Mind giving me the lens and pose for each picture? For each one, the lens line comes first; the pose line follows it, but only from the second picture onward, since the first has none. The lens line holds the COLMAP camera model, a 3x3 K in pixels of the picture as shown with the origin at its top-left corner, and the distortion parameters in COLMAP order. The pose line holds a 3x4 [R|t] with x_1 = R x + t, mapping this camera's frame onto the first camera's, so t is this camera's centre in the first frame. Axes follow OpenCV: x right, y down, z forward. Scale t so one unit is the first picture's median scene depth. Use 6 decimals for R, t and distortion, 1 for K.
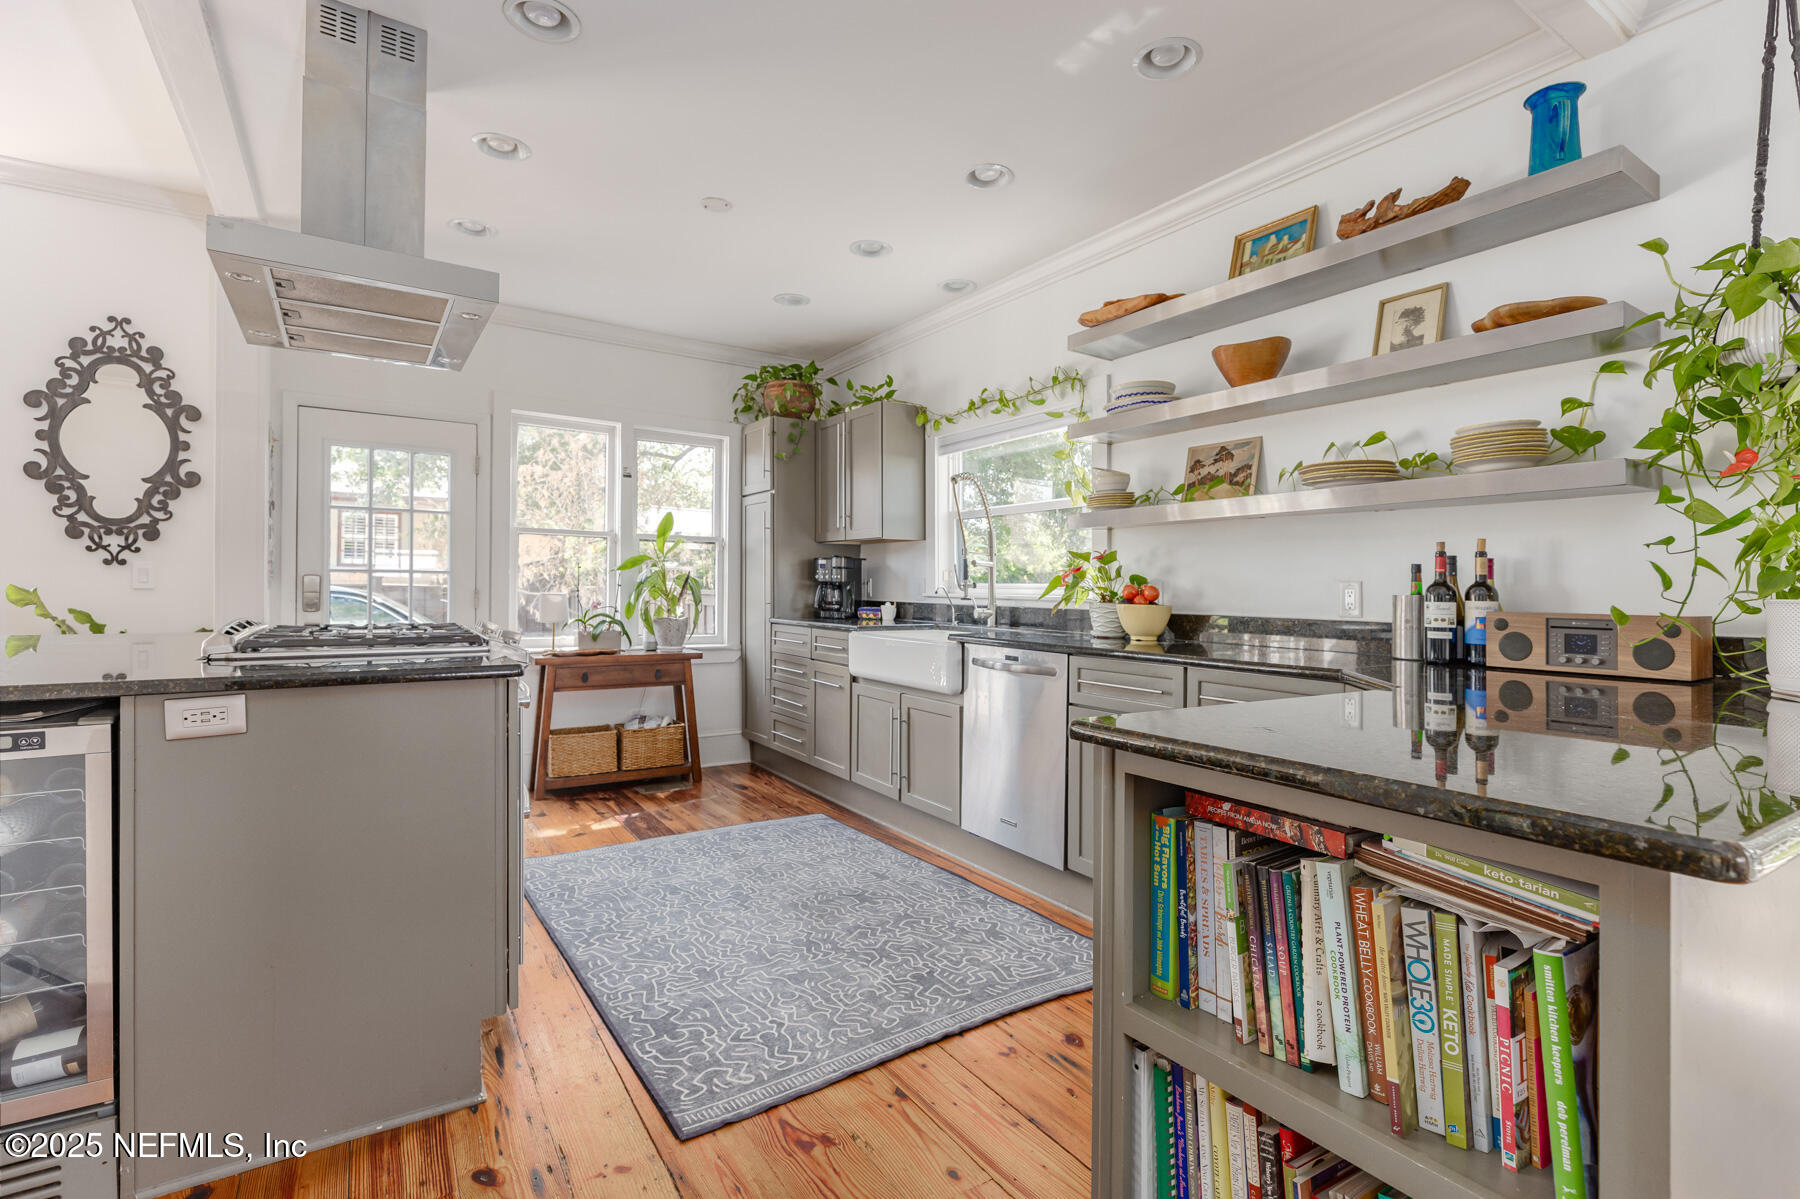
lens RADIAL K [[826.0, 0, 891.3], [0, 826.0, 586.3], [0, 0, 1]] dist [0.001722, -0.000484]
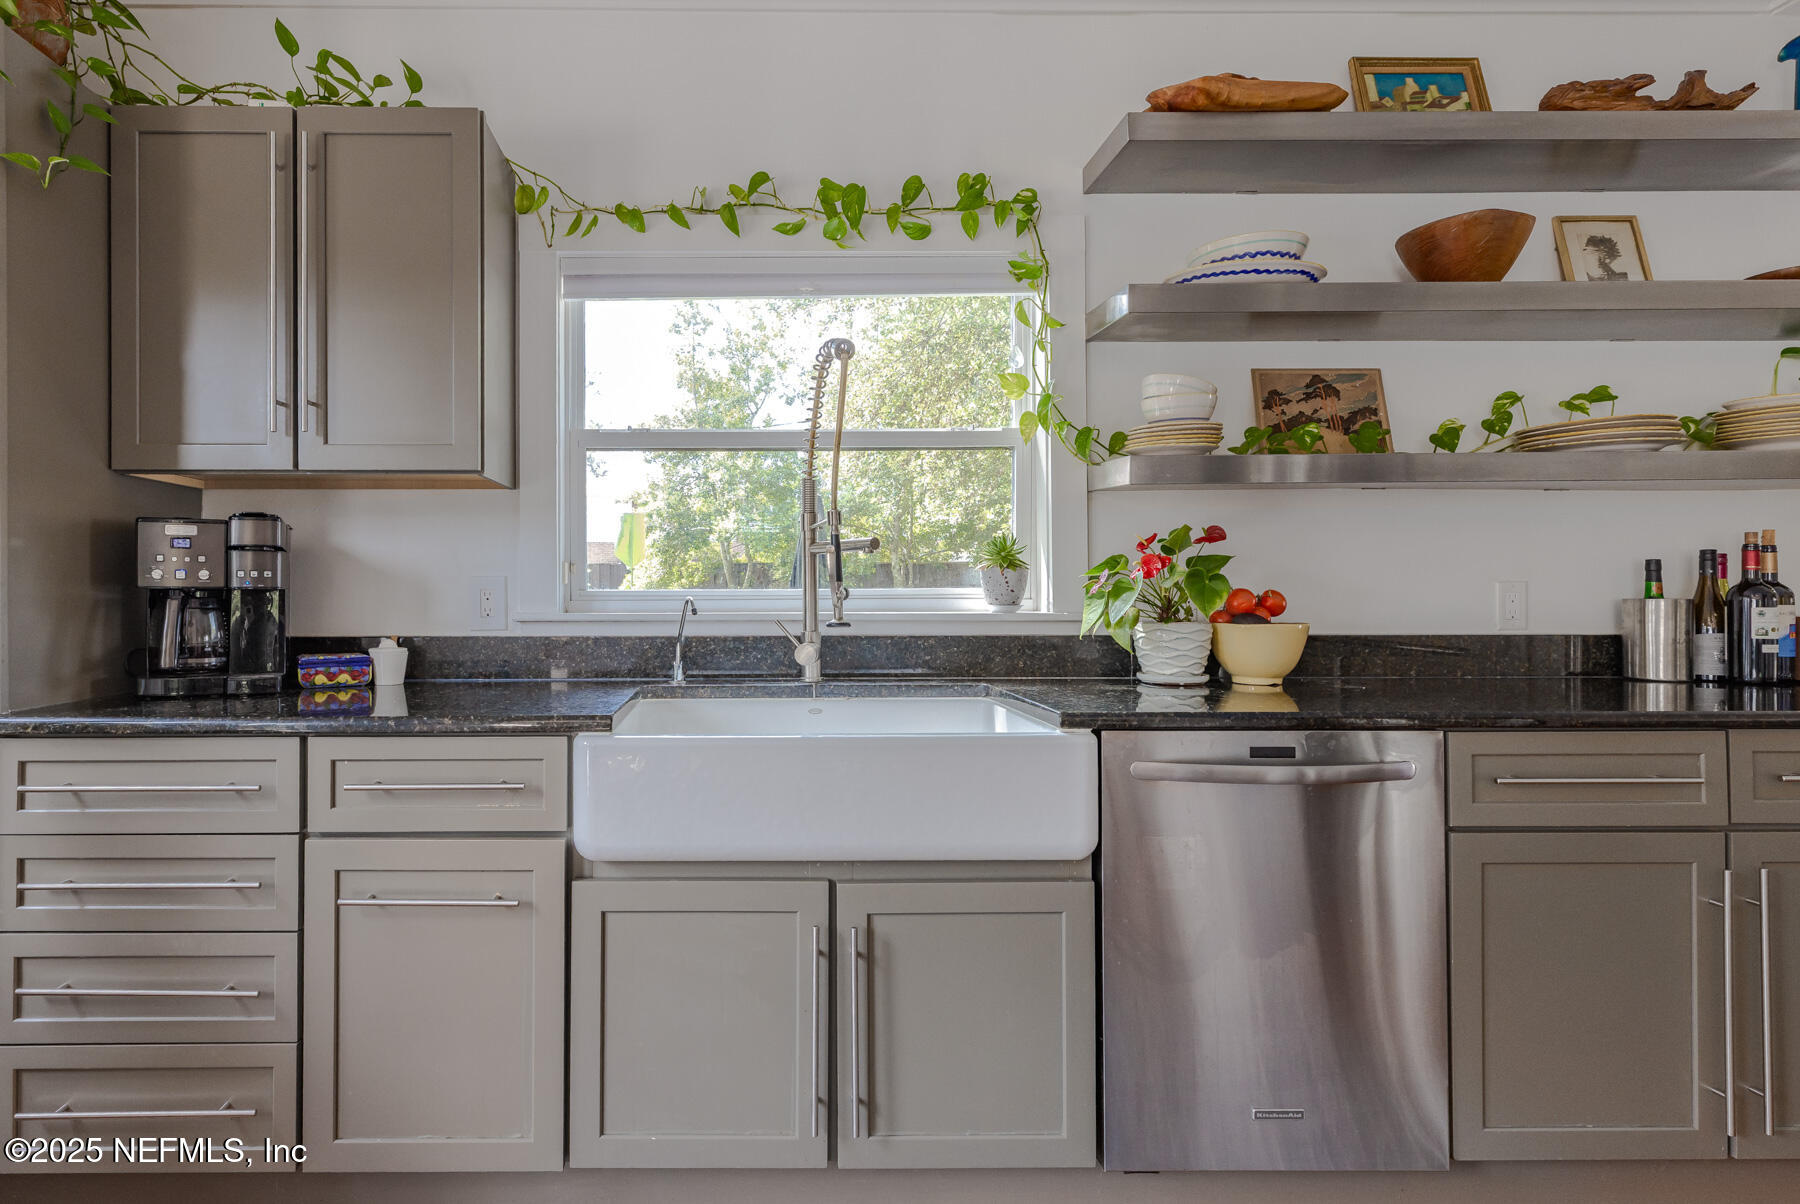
lens RADIAL K [[823.3, 0, 851.7], [0, 823.3, 592.2], [0, 0, 1]] dist [-0.012250, 0.000262]
pose [[0.547903, -0.005827, 0.836521, -0.299854], [0.009607, 0.999954, 0.000673, -0.003072], [-0.836486, 0.007668, 0.547934, 0.852197]]
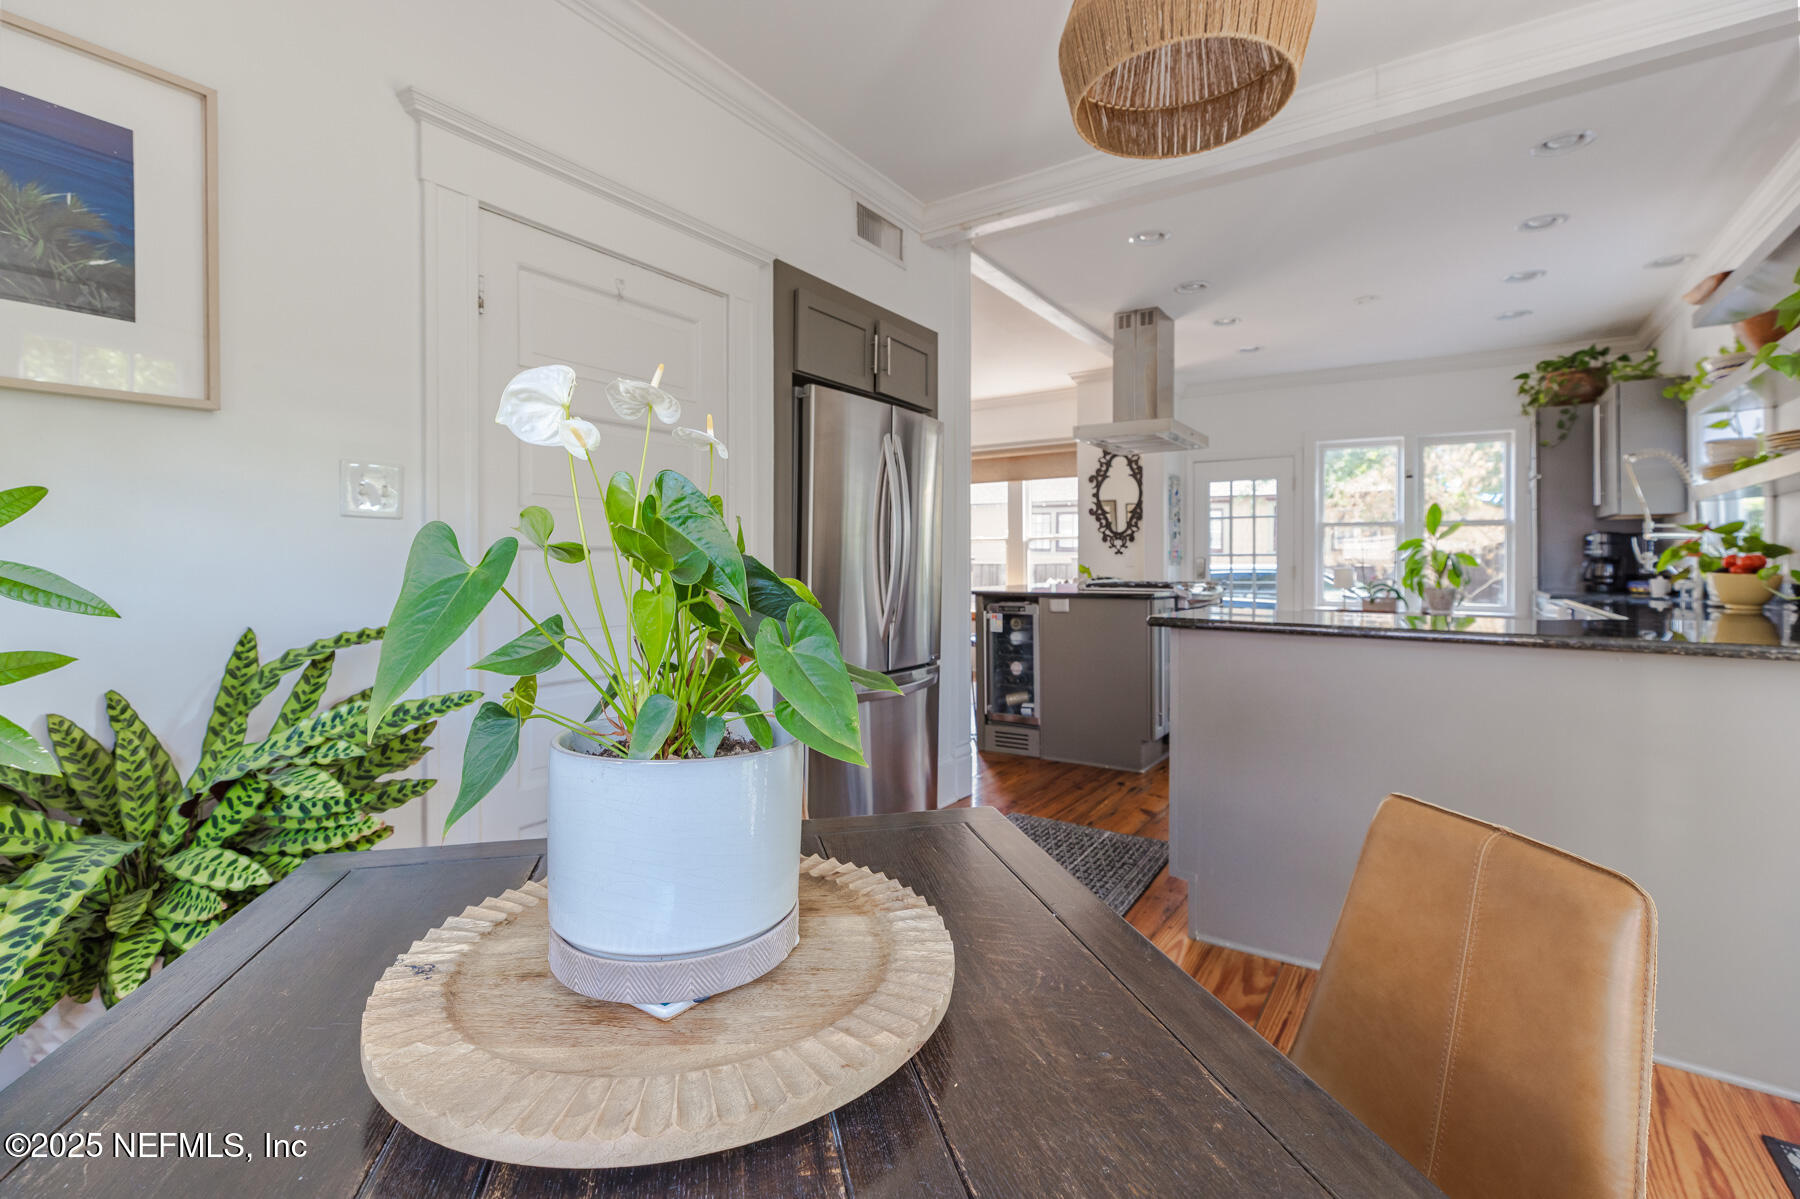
lens RADIAL K [[823.3, 0, 903.0], [0, 823.3, 588.2], [0, 0, 1]] dist [-0.012250, 0.000262]
pose [[0.390764, 0.017422, -0.920326, 0.772437], [0.001622, 0.999806, 0.019616, 0.017975], [0.920490, -0.009158, 0.390660, -0.308663]]
